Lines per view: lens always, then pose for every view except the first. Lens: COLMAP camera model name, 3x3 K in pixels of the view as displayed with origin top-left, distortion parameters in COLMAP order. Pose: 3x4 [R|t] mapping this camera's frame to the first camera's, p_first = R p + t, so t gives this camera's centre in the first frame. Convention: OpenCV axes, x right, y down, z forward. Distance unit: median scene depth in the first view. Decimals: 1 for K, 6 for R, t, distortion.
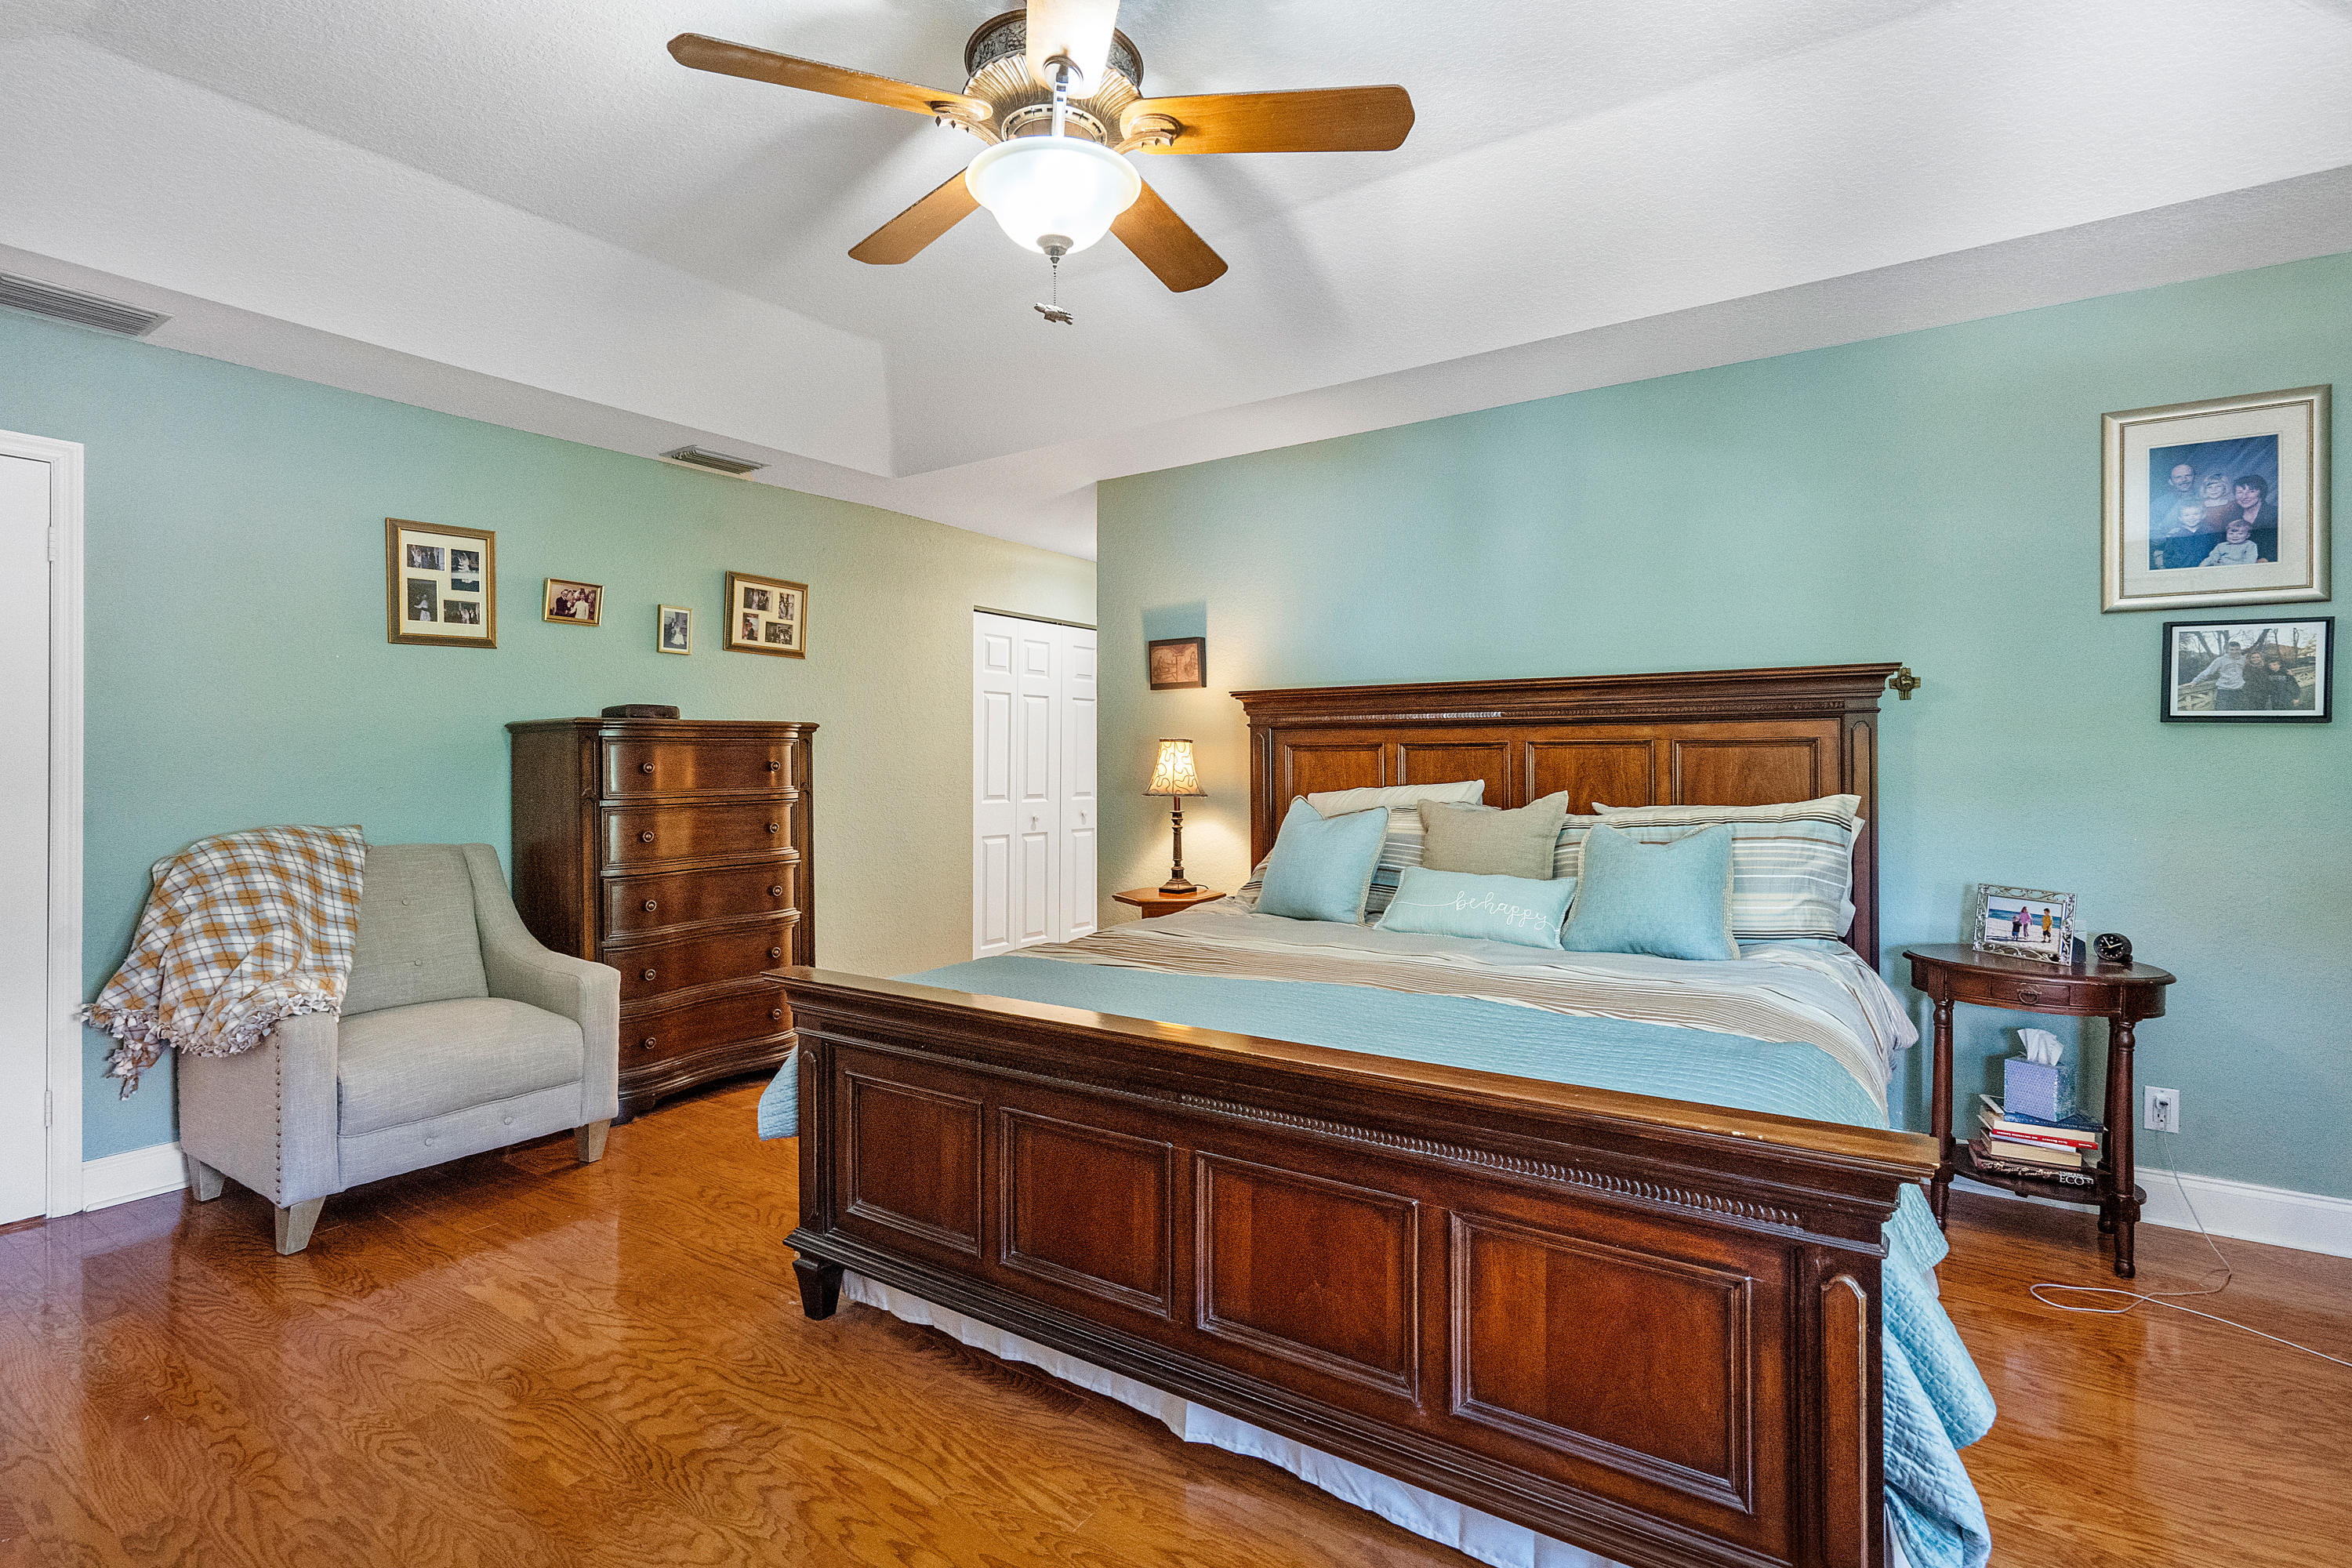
lens RADIAL K [[1091.1, 0, 1156.4], [0, 1091.1, 770.4], [0, 0, 1]] dist [-0.010463, 0.001803]
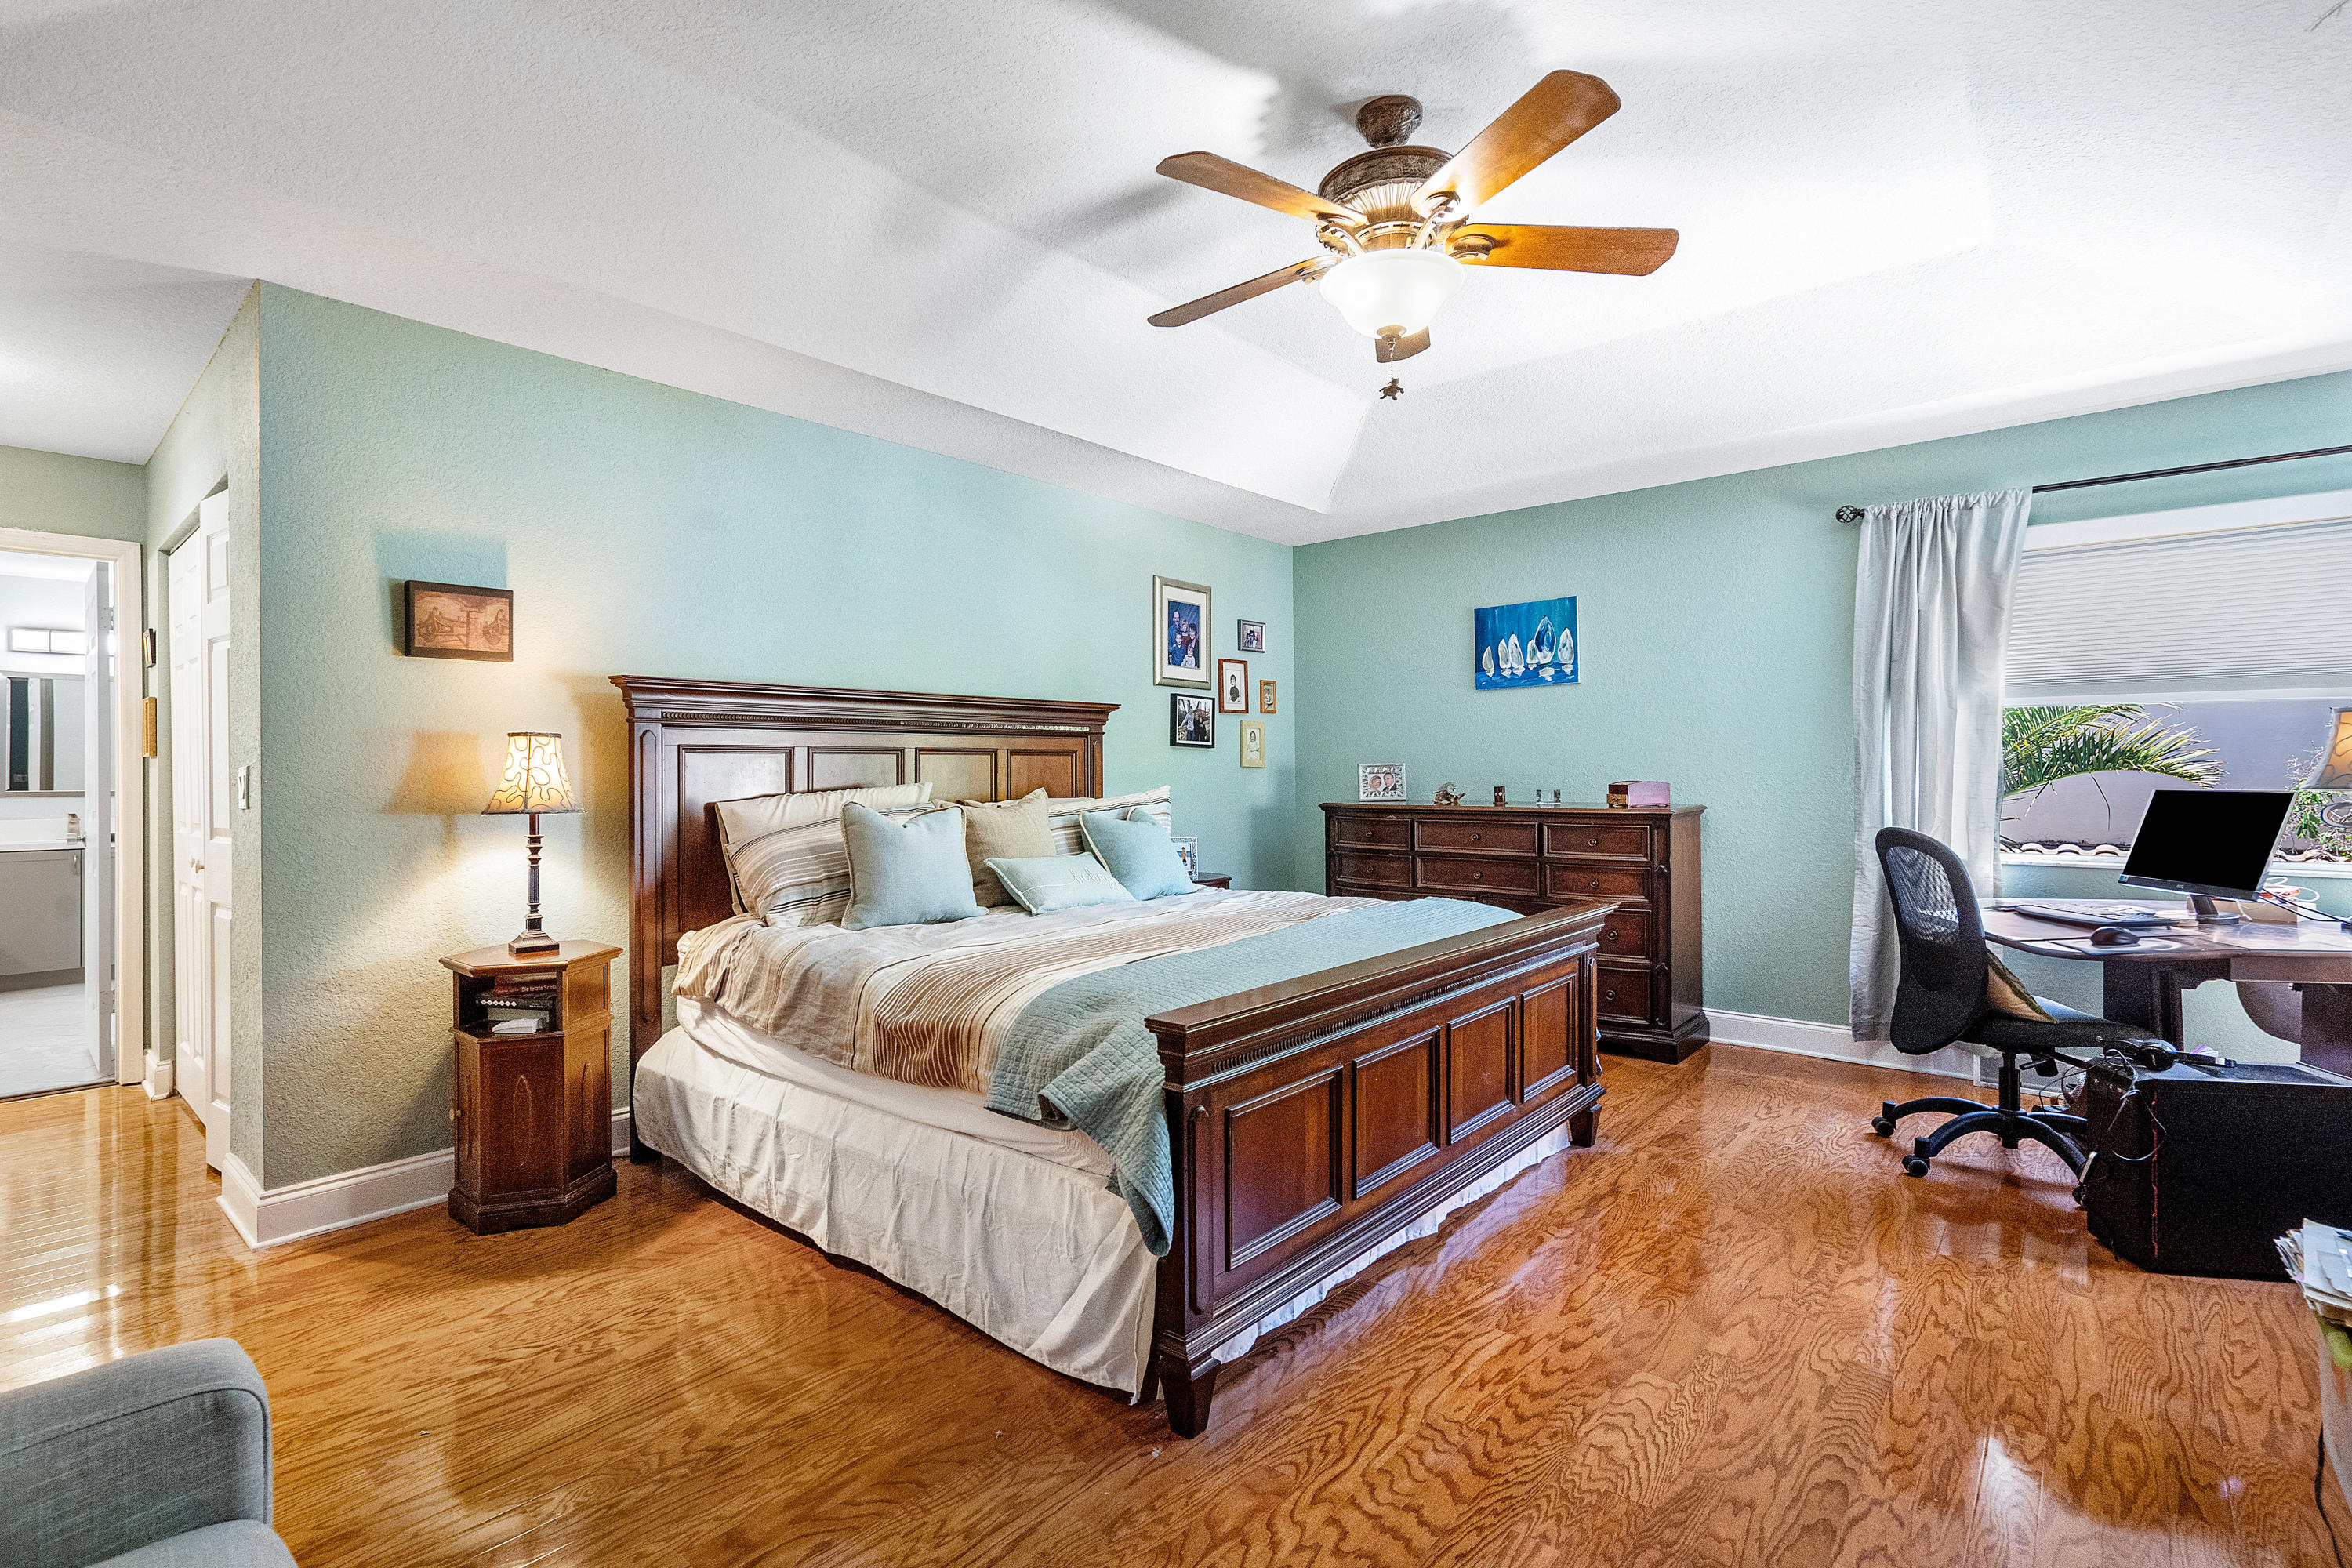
lens RADIAL K [[1091.1, 0, 1157.2], [0, 1091.1, 778.1], [0, 0, 1]] dist [-0.010463, 0.001803]
pose [[0.133785, 0.001460, 0.991009, -0.953640], [0.021572, 0.999758, -0.004385, 0.019253], [-0.990776, 0.021965, 0.133721, 0.777945]]
